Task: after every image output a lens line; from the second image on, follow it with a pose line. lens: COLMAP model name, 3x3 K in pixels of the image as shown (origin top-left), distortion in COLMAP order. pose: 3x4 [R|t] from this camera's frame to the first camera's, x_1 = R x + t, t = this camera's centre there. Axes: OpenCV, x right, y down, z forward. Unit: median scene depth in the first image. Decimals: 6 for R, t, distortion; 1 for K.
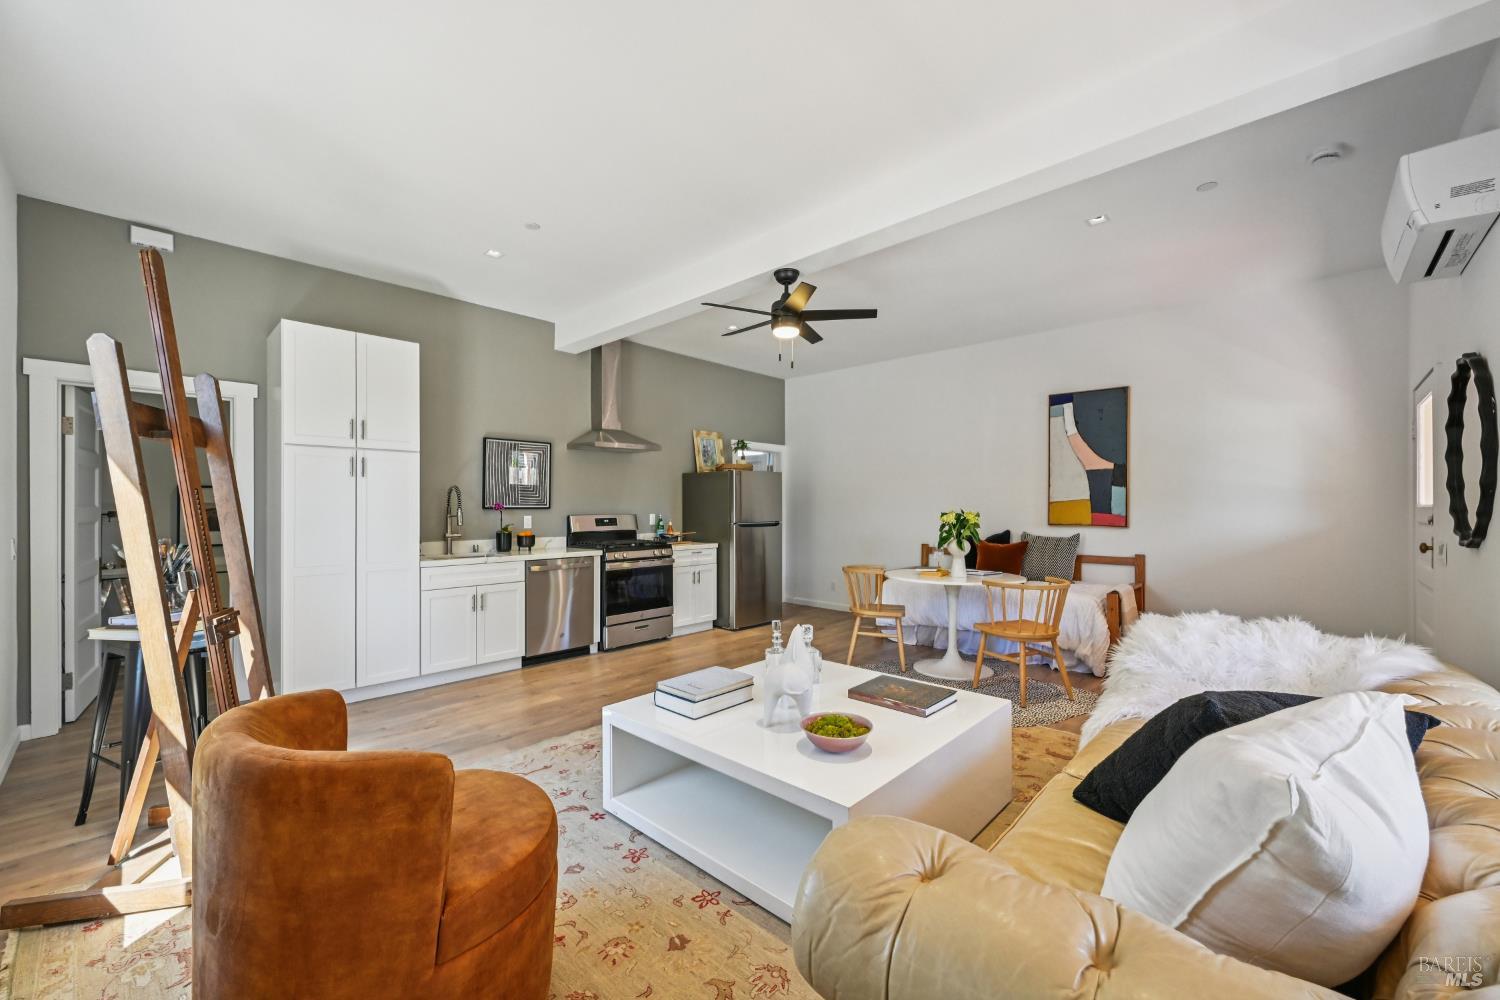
lens RADIAL K [[596.6, 0, 759.0], [0, 596.6, 504.9], [0, 0, 1]] dist [0.001308, -0.001974]
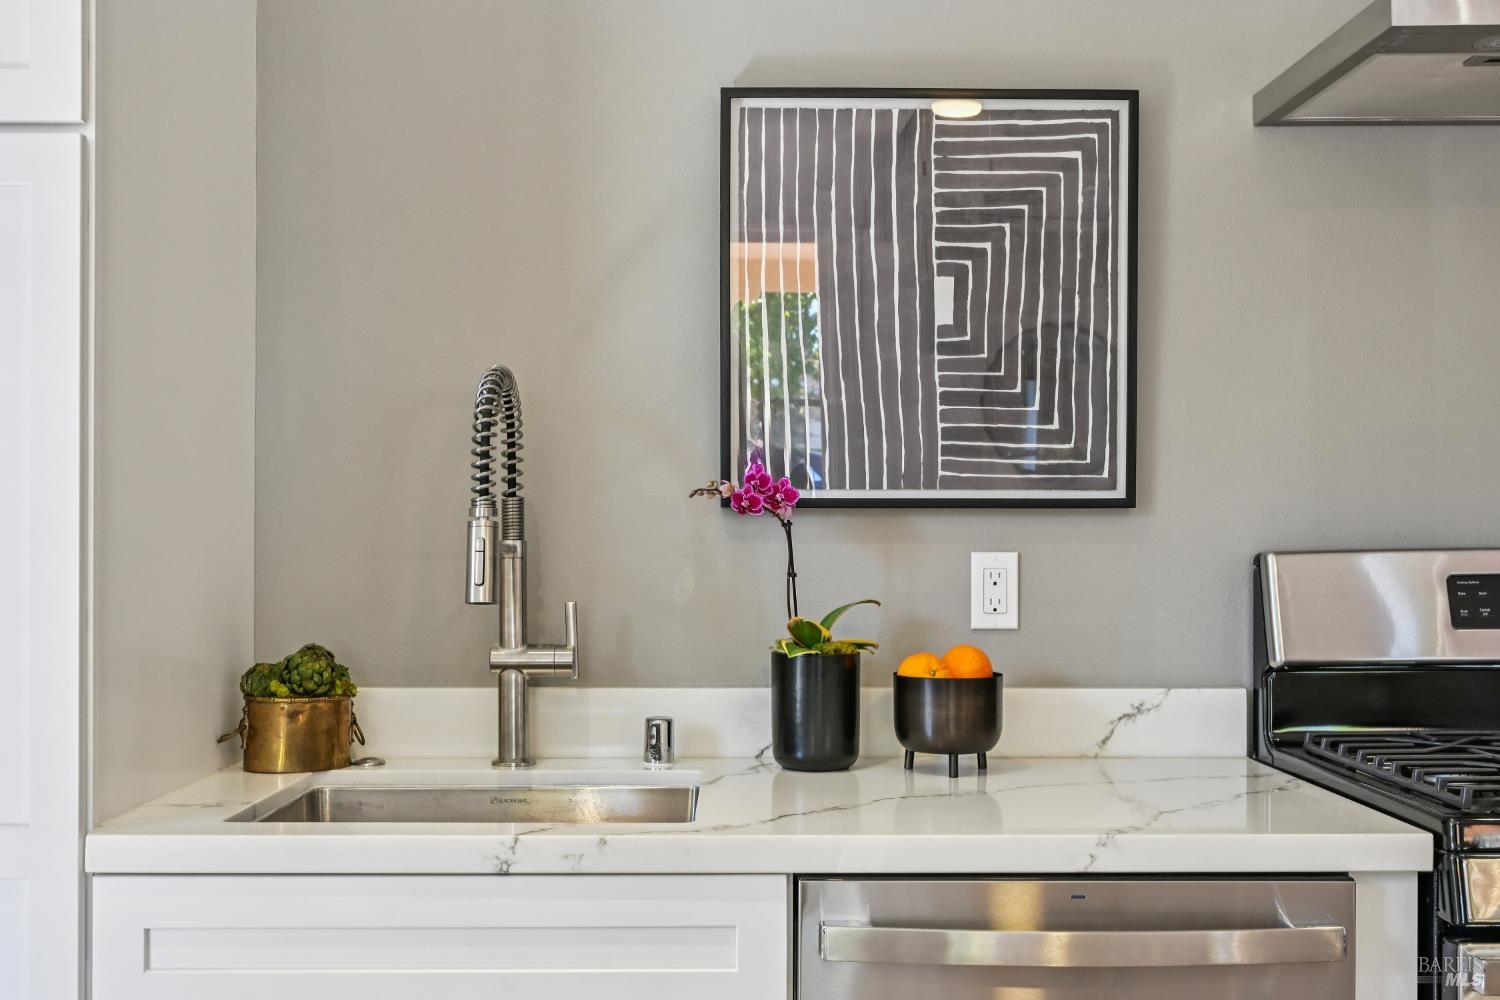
lens RADIAL K [[1626.0, 0, 755.4], [0, 1626.0, 519.9], [0, 0, 1]] dist [0.011652, 0.000000]
pose [[0.691921, -0.005921, -0.721949, -0.109667], [0.000116, 0.999967, -0.008090, 0.013128], [0.721973, 0.005514, 0.691899, 0.639621]]
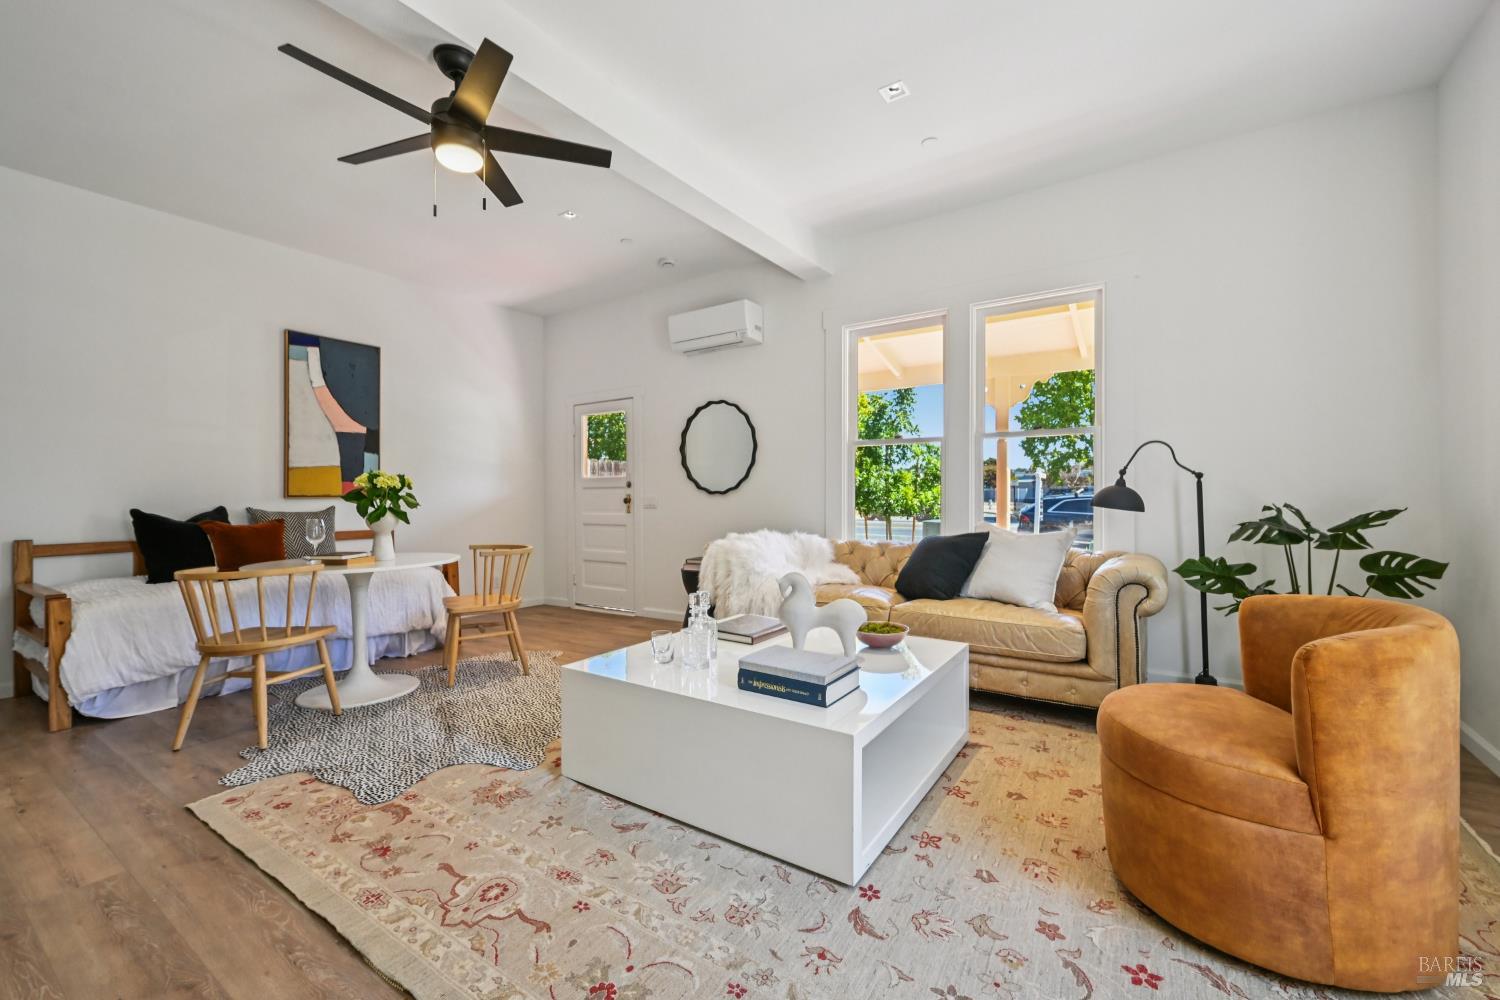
lens RADIAL K [[616.6, 0, 753.0], [0, 616.6, 497.9], [0, 0, 1]] dist [-0.002578, 0.000700]
pose [[-0.162439, -0.005489, 0.986703, -0.423702], [0.003362, 0.999976, 0.006116, 0.033306], [-0.986713, 0.004310, -0.162416, 0.564548]]
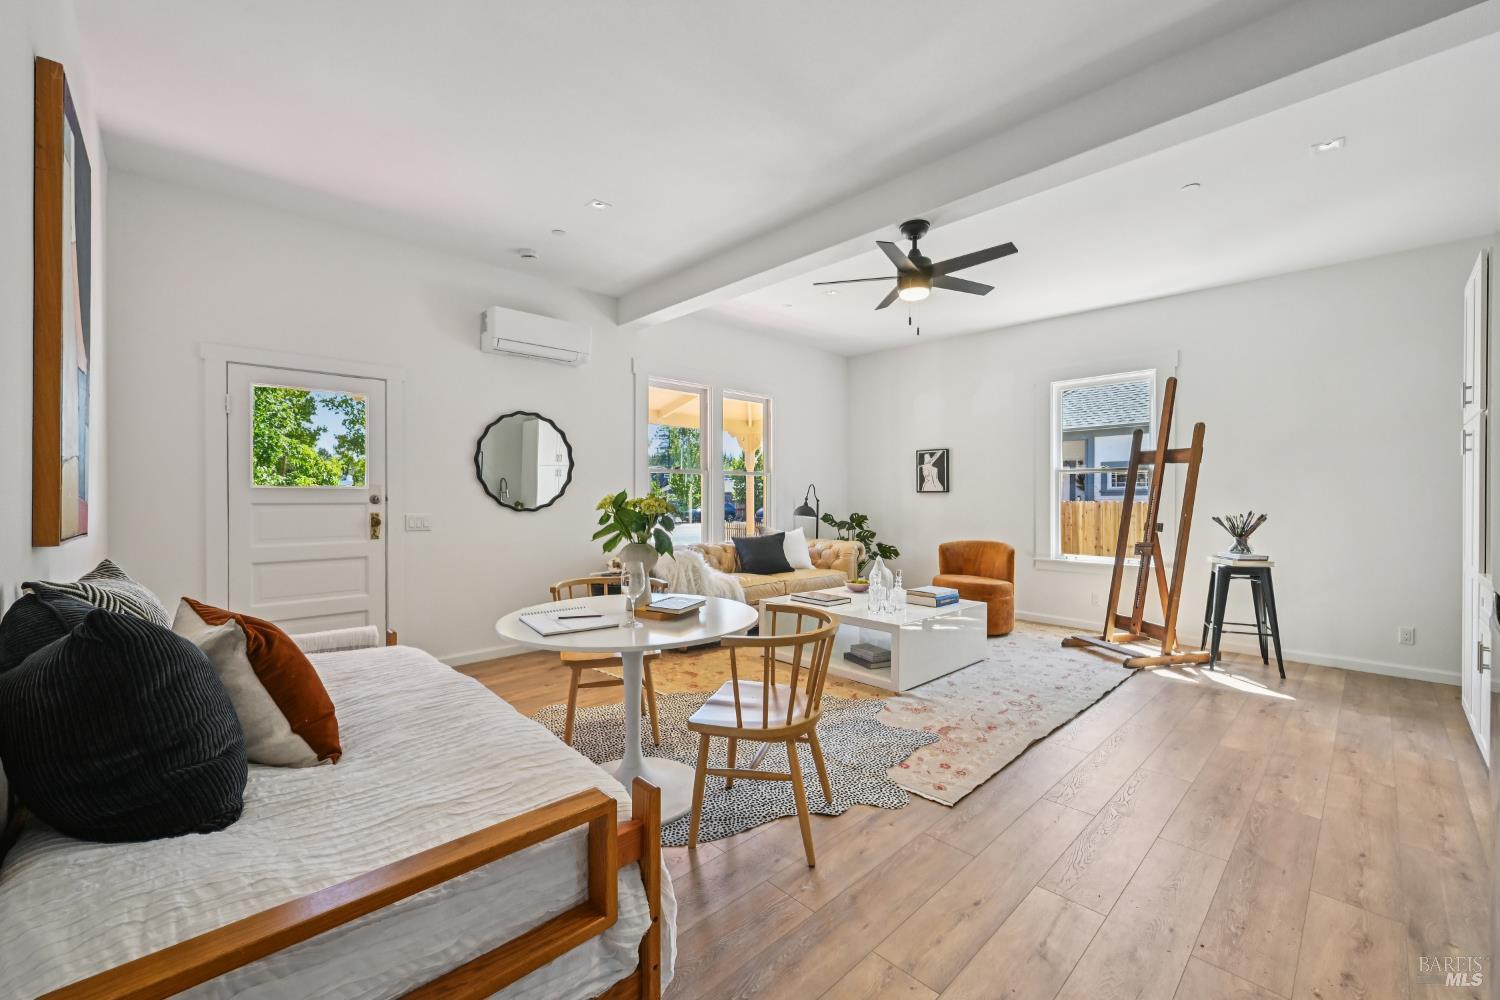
lens RADIAL K [[596.6, 0, 743.5], [0, 596.6, 499.2], [0, 0, 1]] dist [0.001308, -0.001974]
pose [[-0.997859, -0.006088, 0.065122, 0.167693], [-0.005887, 0.999977, 0.003281, 0.010239], [-0.065140, 0.002891, -0.997872, 1.324967]]
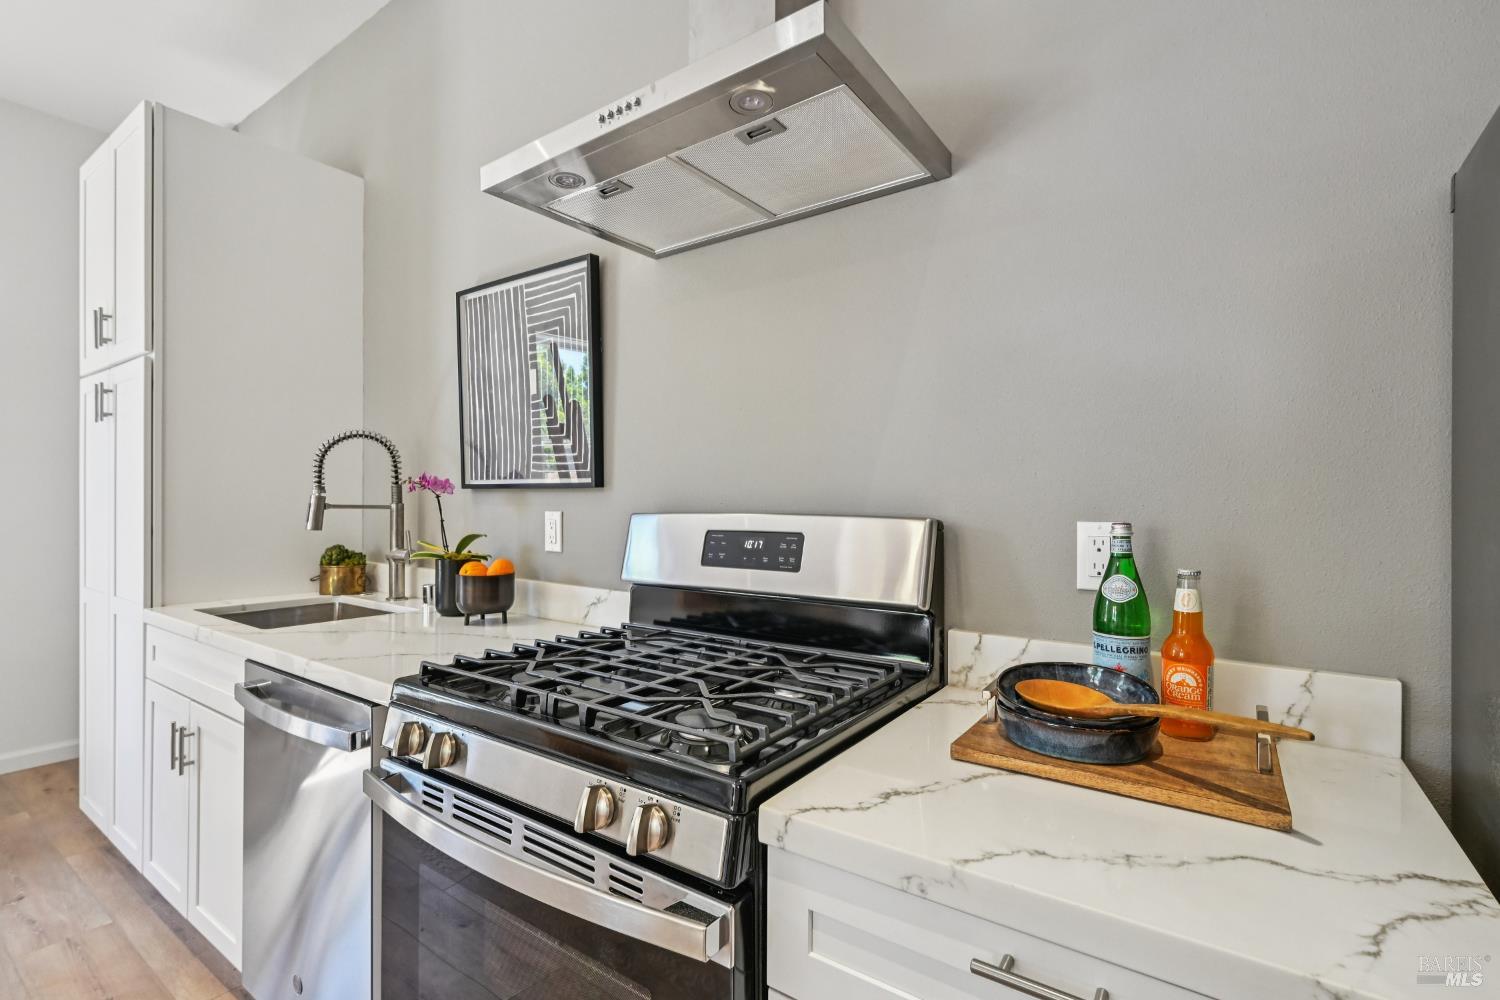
lens RADIAL K [[678.6, 0, 761.7], [0, 678.6, 507.4], [0, 0, 1]] dist [-0.000732, 0.000674]
pose [[0.140626, 0.009590, -0.990016, -0.019993], [-0.005189, 0.999946, 0.008949, 0.012485], [0.990049, 0.003878, 0.140668, 1.051196]]
